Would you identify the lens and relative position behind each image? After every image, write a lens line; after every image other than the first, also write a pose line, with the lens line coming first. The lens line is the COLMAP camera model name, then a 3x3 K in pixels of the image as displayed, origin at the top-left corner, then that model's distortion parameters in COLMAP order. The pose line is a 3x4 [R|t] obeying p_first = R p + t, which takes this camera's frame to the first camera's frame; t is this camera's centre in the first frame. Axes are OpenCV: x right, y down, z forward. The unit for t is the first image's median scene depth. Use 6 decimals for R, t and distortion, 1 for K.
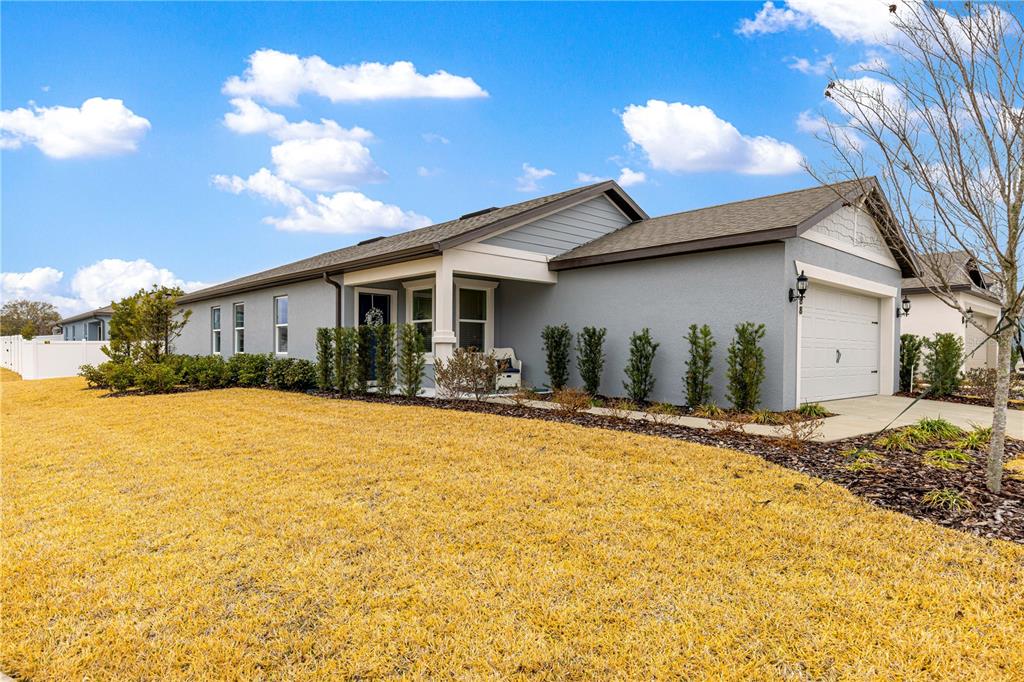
lens RADIAL K [[565.0, 0, 517.1], [0, 565.0, 363.7], [0, 0, 1]] dist [0.002496, 0.000189]
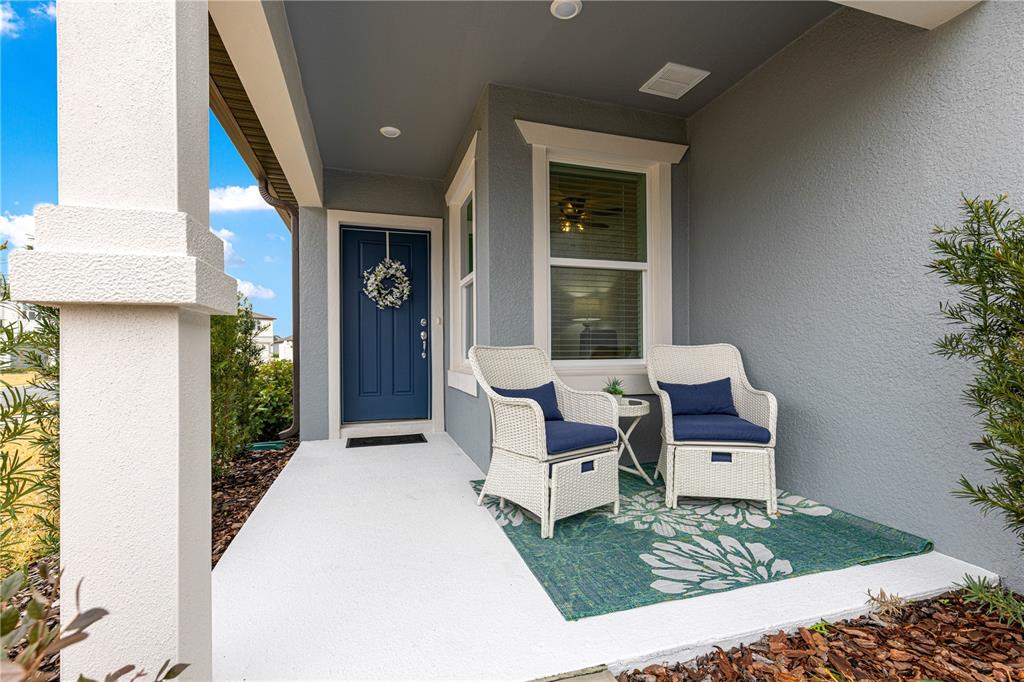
lens RADIAL K [[466.2, 0, 508.1], [0, 466.2, 356.3], [0, 0, 1]] dist [0.004121, -0.001518]
pose [[0.902383, -0.006719, -0.430882, -0.010570], [0.003008, 0.999952, -0.009292, -0.020660], [0.430923, 0.007089, 0.902361, 0.775662]]
